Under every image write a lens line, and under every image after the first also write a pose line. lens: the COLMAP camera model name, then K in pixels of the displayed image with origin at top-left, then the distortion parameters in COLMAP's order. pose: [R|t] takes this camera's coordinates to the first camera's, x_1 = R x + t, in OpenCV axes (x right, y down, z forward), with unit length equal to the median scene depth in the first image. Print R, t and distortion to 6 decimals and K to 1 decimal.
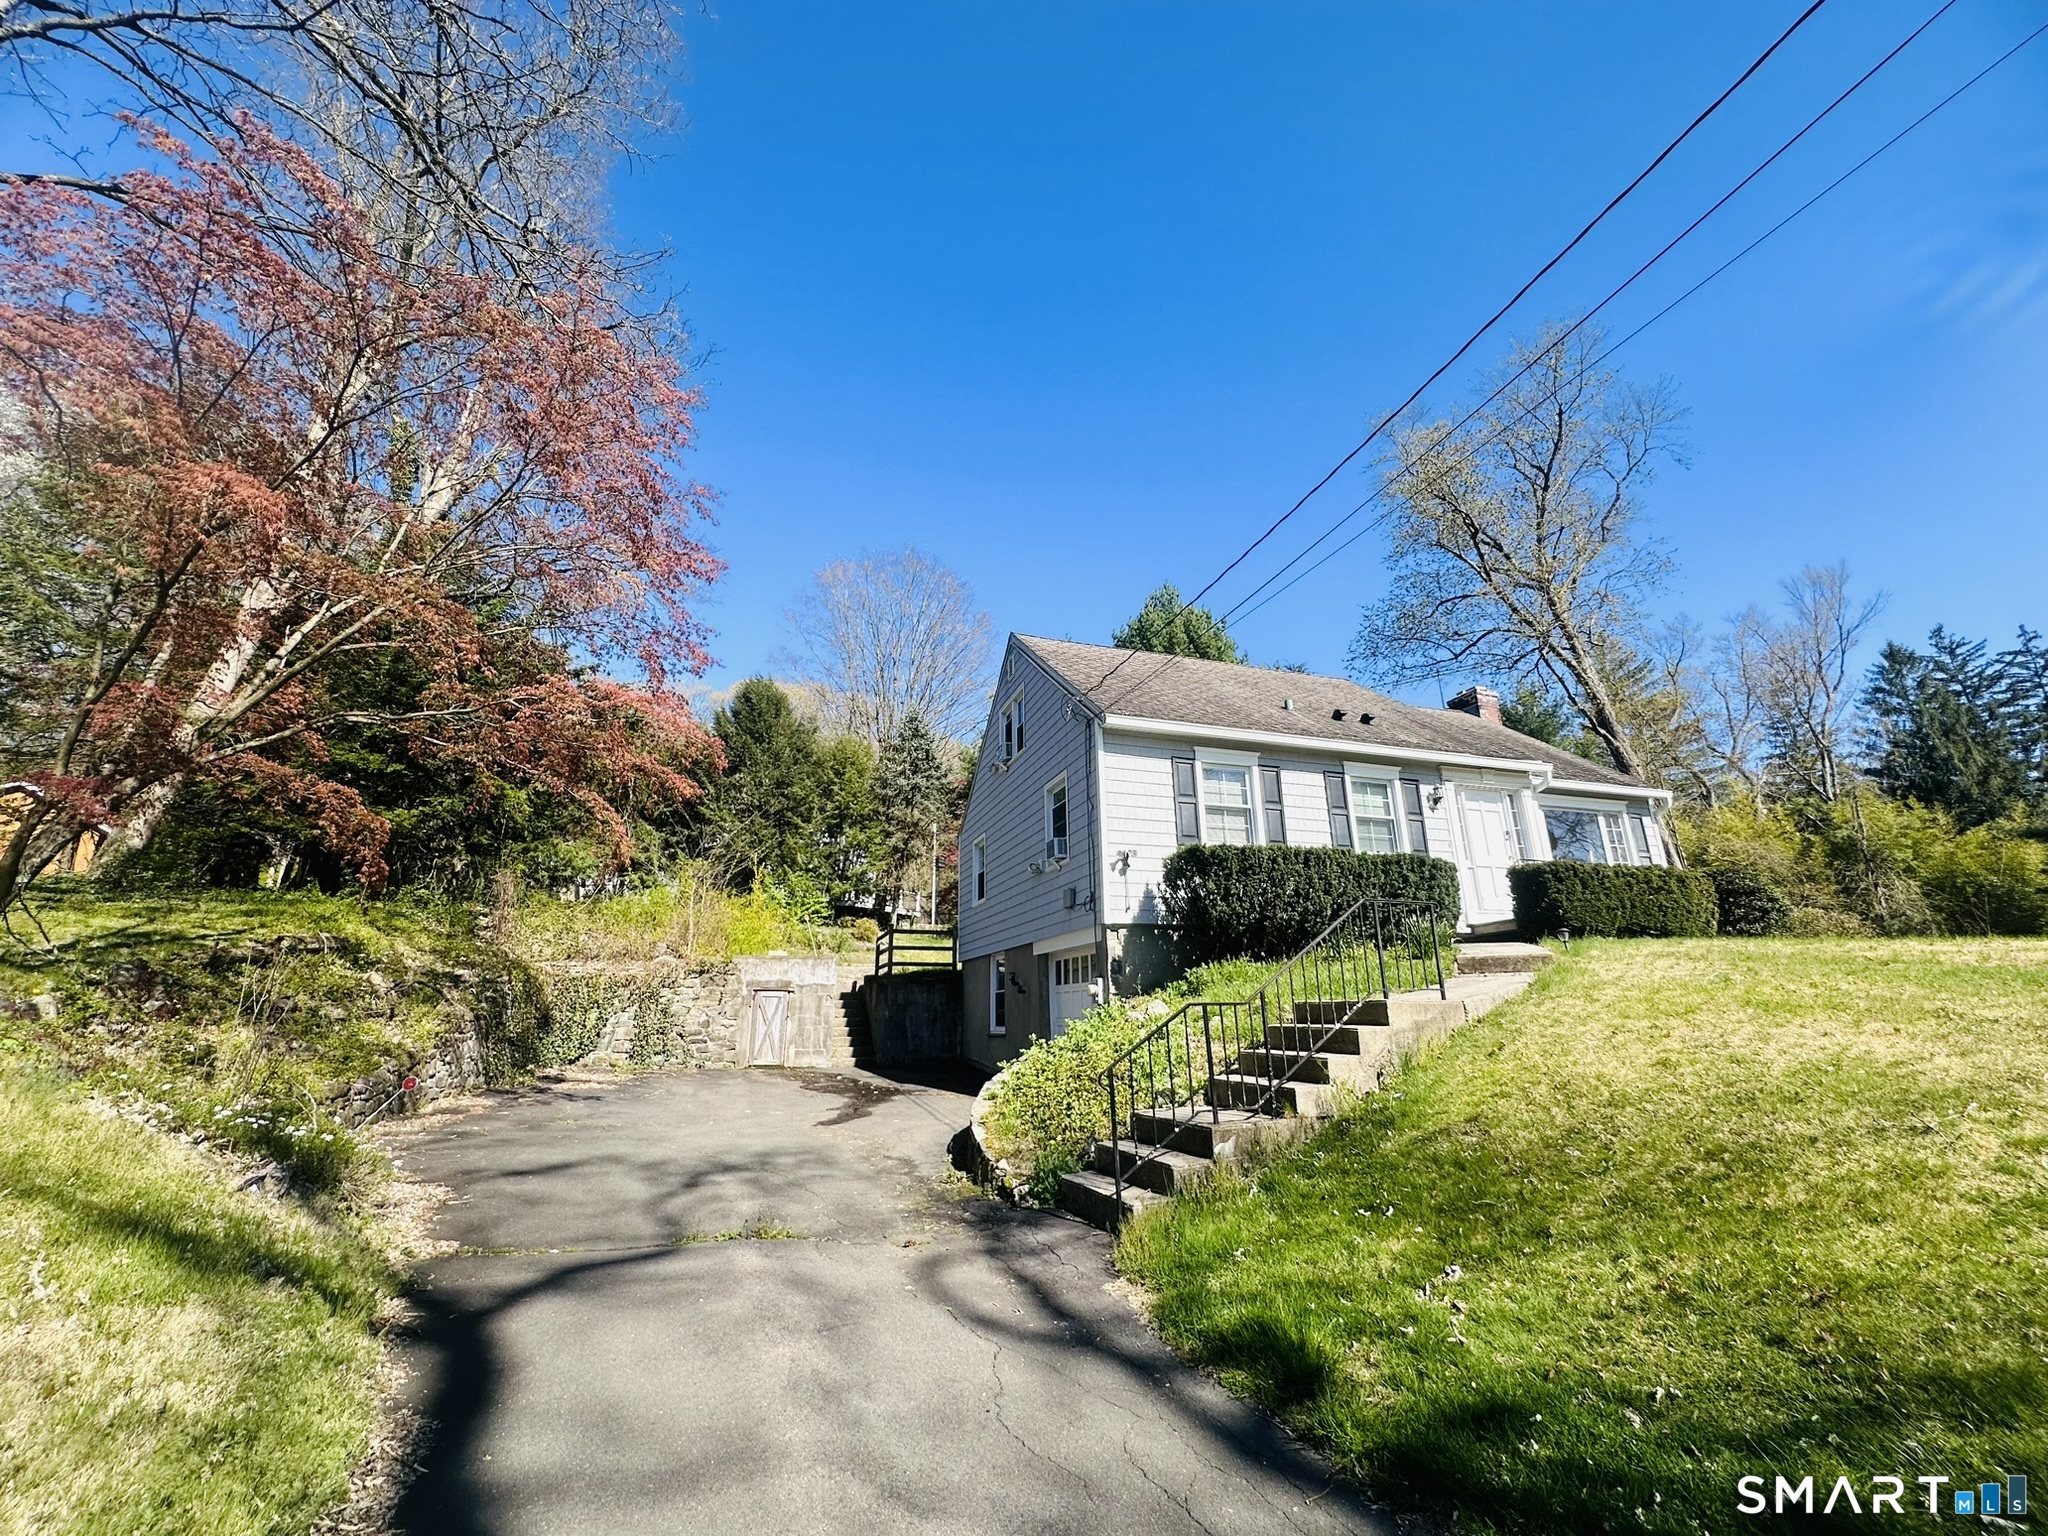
lens RADIAL K [[816.7, 0, 1020.9], [0, 816.7, 766.4], [0, 0, 1]] dist [-0.004369, 0.000196]
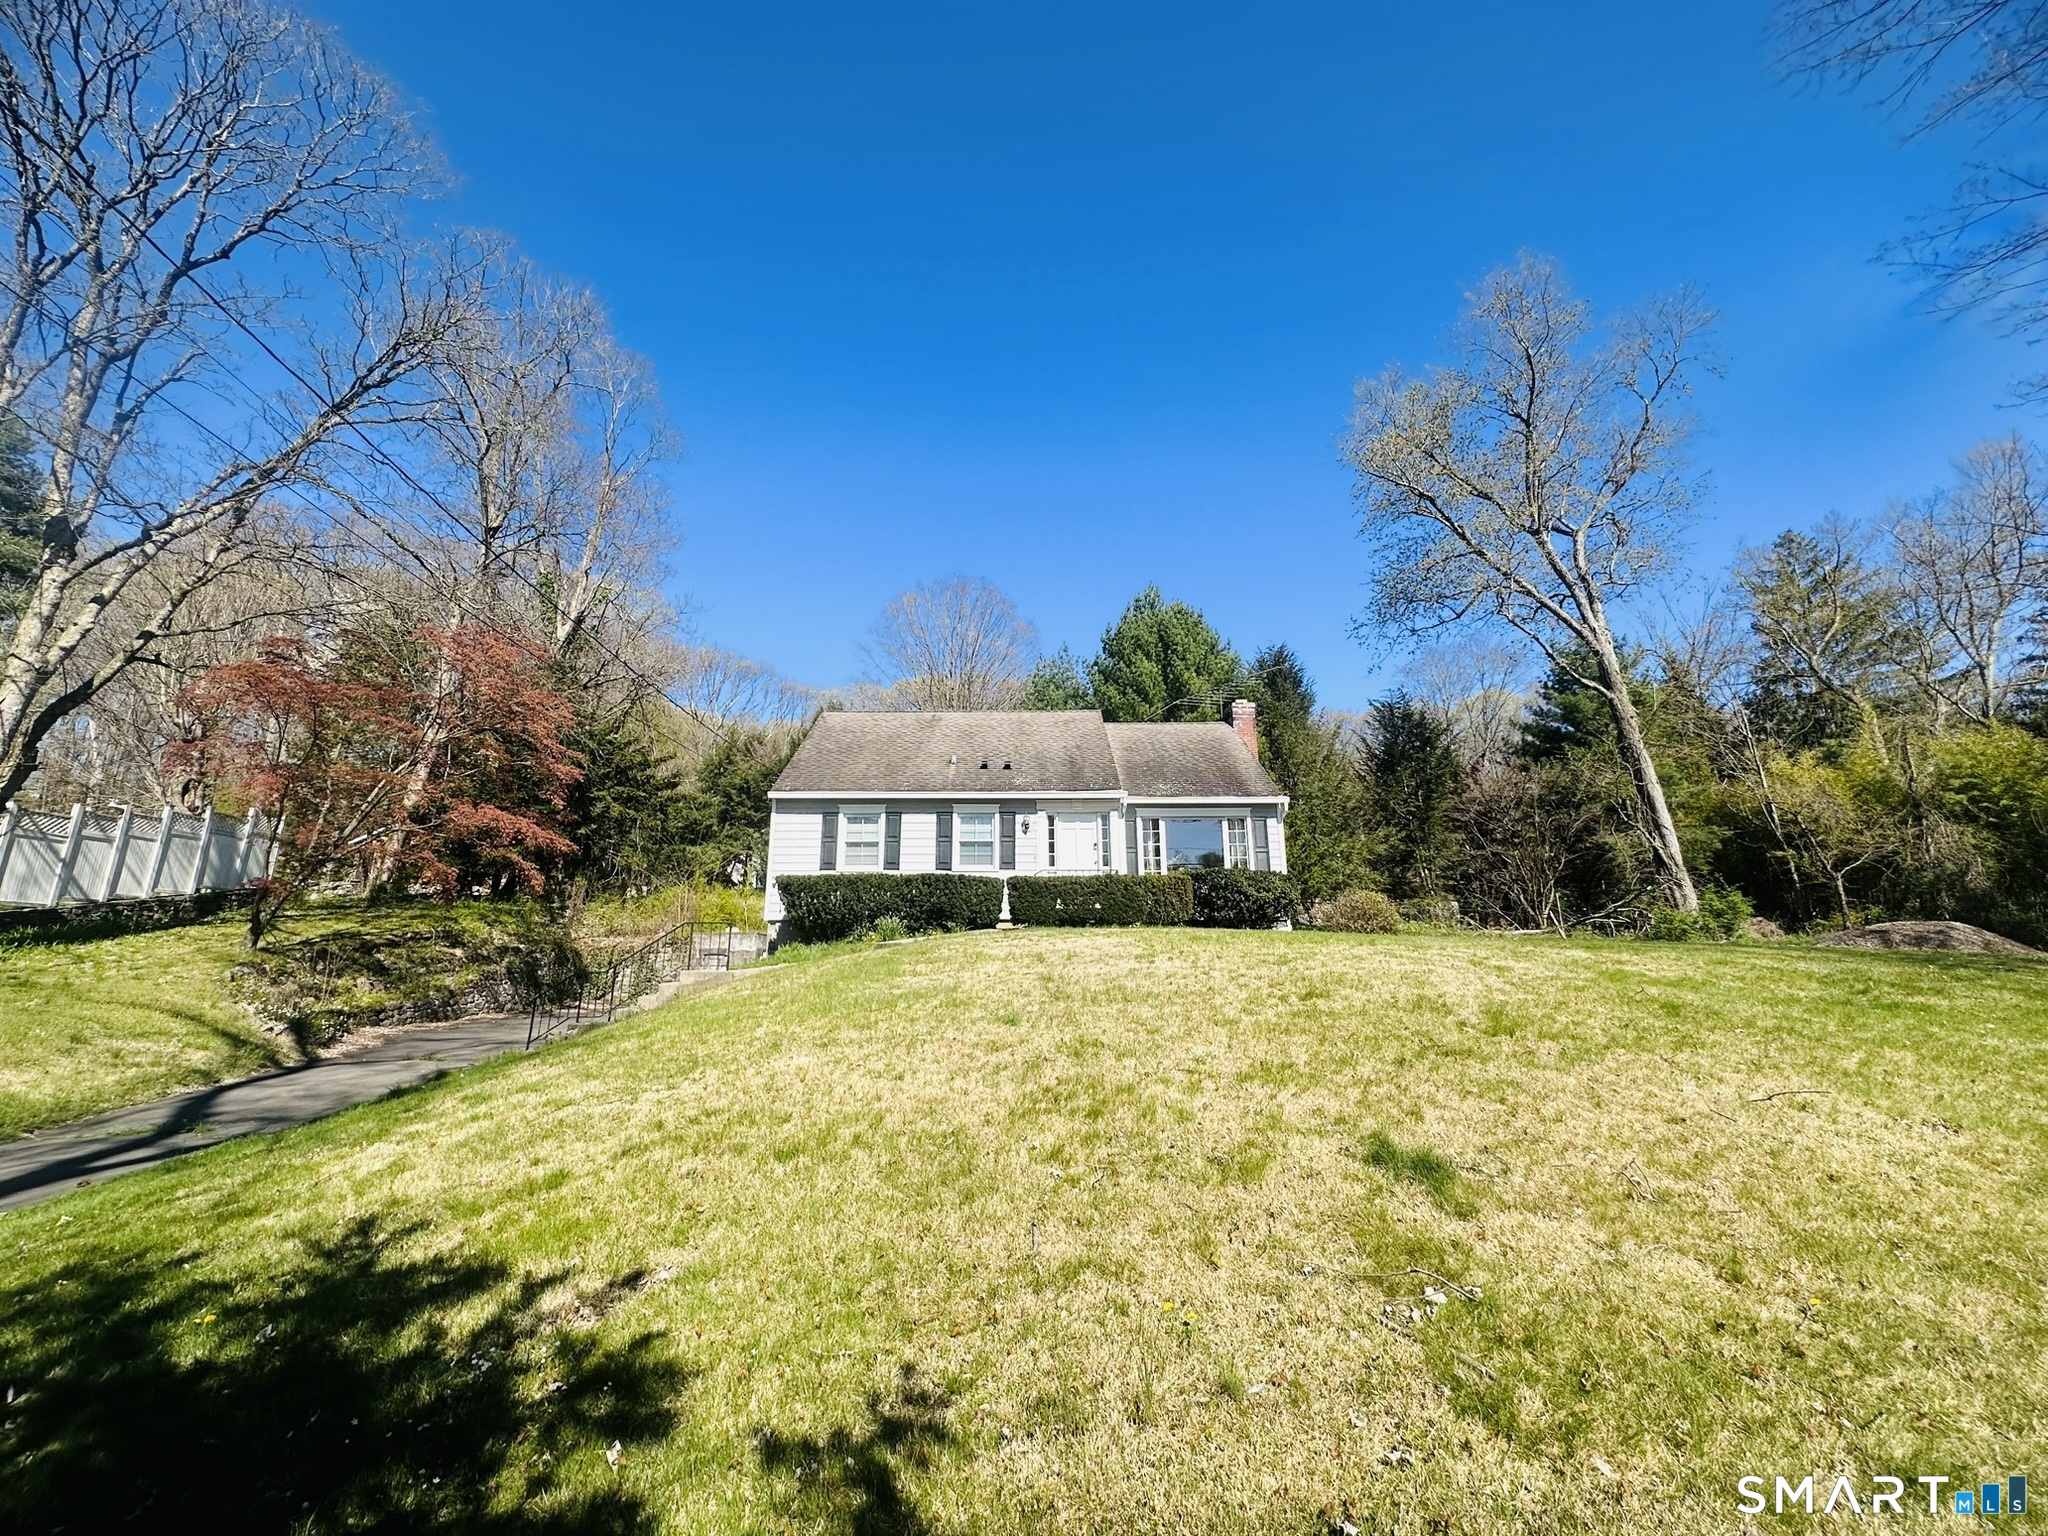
lens RADIAL K [[816.7, 0, 1020.9], [0, 816.7, 766.4], [0, 0, 1]] dist [-0.004369, 0.000196]
pose [[0.952366, -0.067948, -0.297292, 0.748858], [0.084984, 0.995377, 0.044741, -0.101725], [0.292878, -0.067875, 0.953738, -0.283044]]
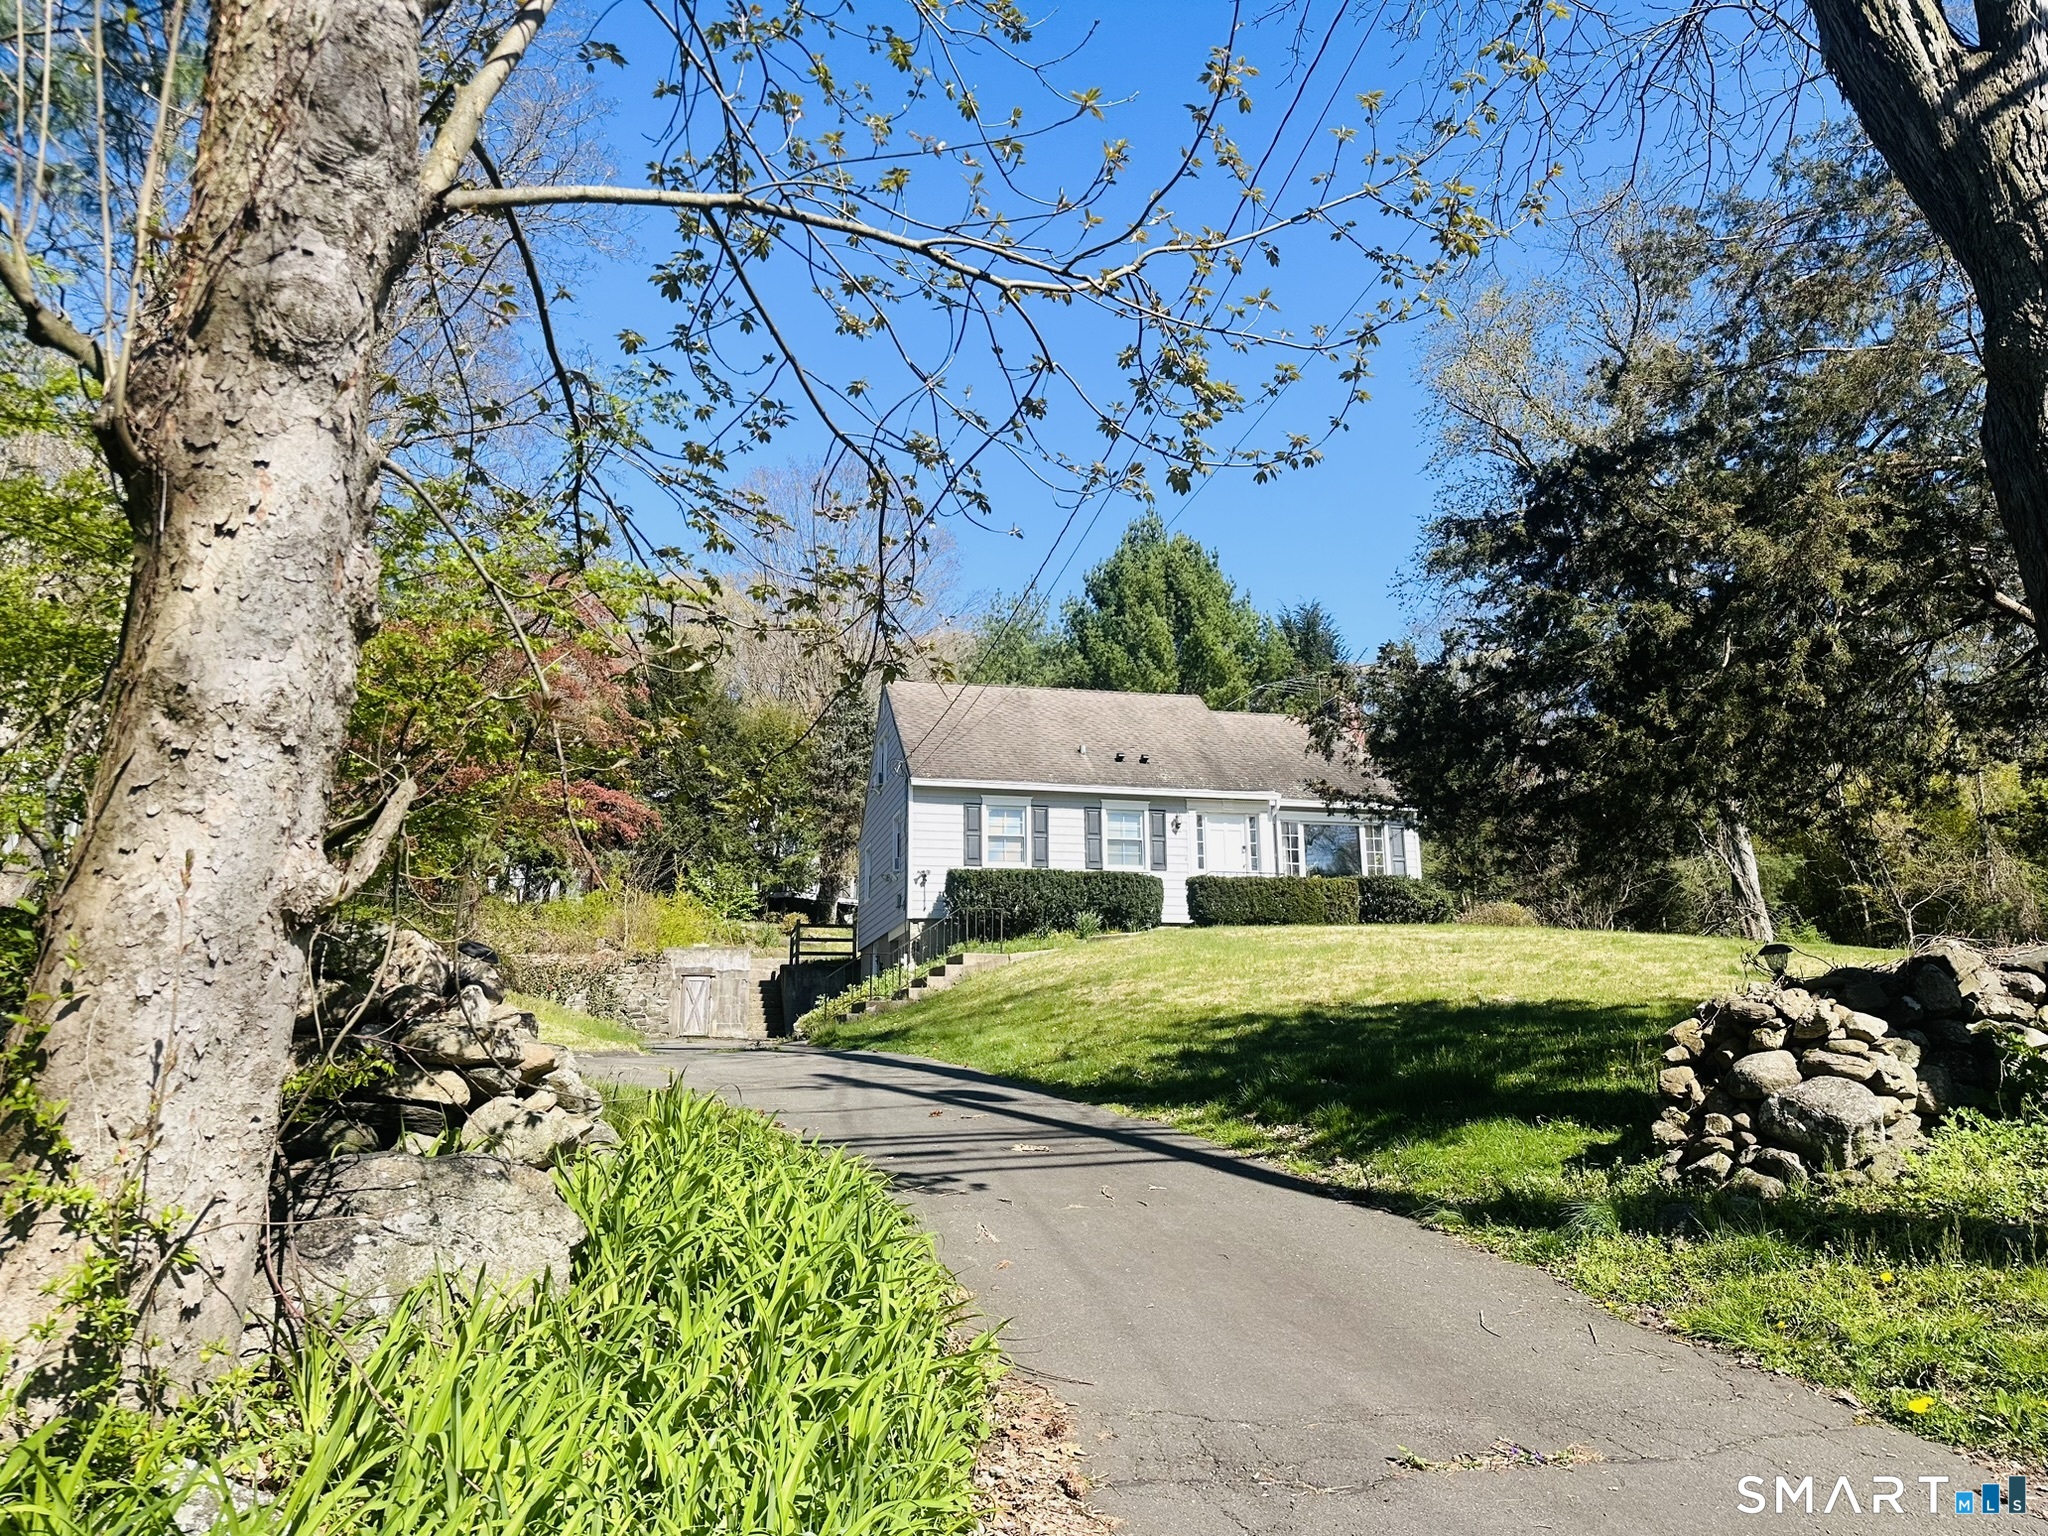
lens RADIAL K [[1411.1, 0, 1032.4], [0, 1411.1, 759.4], [0, 0, 1]] dist [0.120048, -0.149982]
pose [[0.997692, -0.016013, -0.065980, 0.343273], [0.021407, 0.996414, 0.081863, -0.211041], [0.064433, -0.083087, 0.994457, -1.062610]]
